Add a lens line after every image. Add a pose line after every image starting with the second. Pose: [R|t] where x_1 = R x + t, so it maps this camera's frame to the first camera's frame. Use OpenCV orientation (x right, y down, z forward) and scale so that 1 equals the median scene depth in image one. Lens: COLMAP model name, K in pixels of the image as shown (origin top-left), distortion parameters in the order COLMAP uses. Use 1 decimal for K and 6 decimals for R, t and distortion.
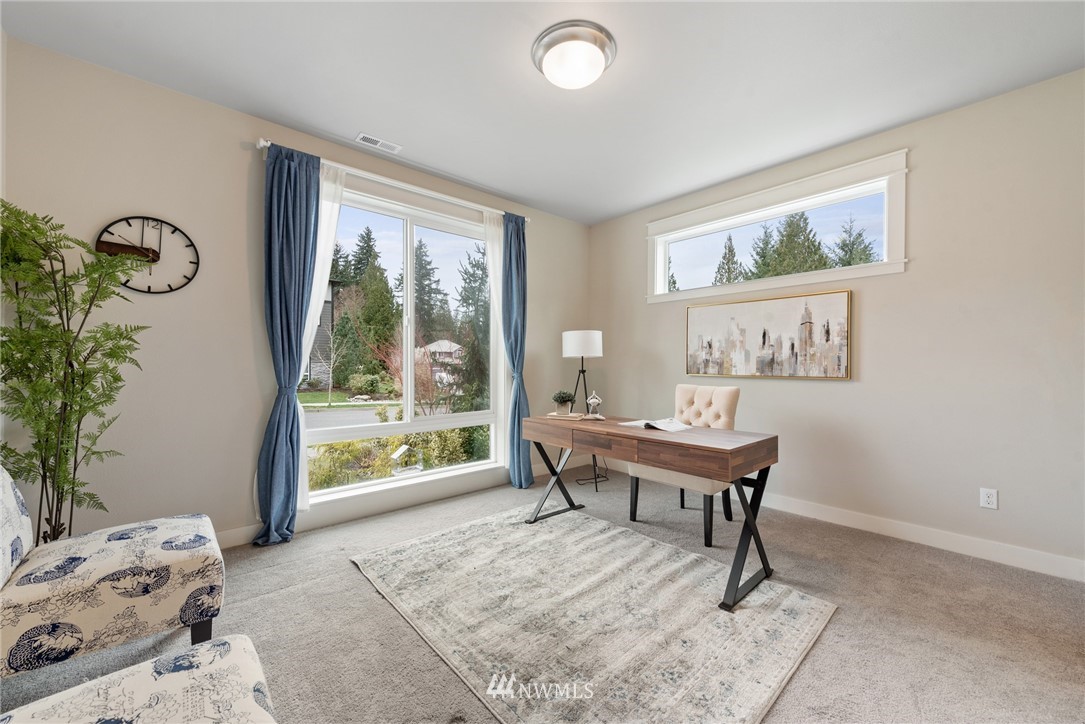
lens RADIAL K [[426.8, 0, 546.6], [0, 426.8, 361.4], [0, 0, 1]] dist [0.008300, -0.000129]
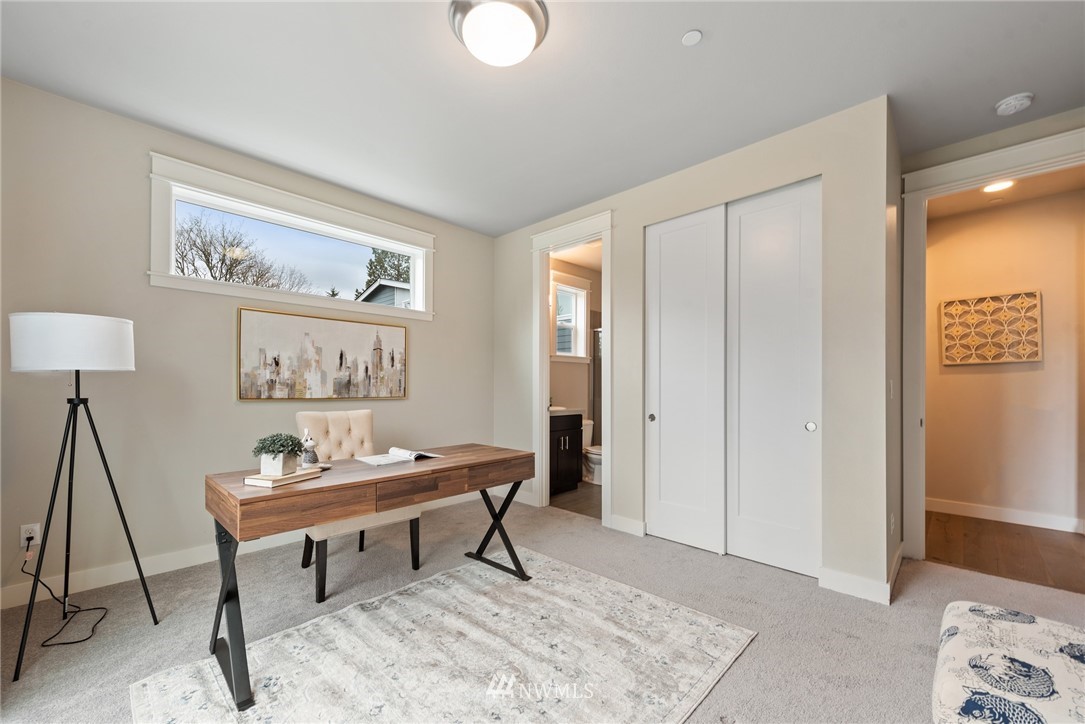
lens RADIAL K [[426.8, 0, 535.8], [0, 426.8, 382.4], [0, 0, 1]] dist [0.008300, -0.000129]
pose [[-0.061252, 0.006812, 0.998099, -0.510982], [-0.011036, 0.999911, -0.007502, 0.000627], [-0.998061, -0.011475, -0.061172, 0.629552]]
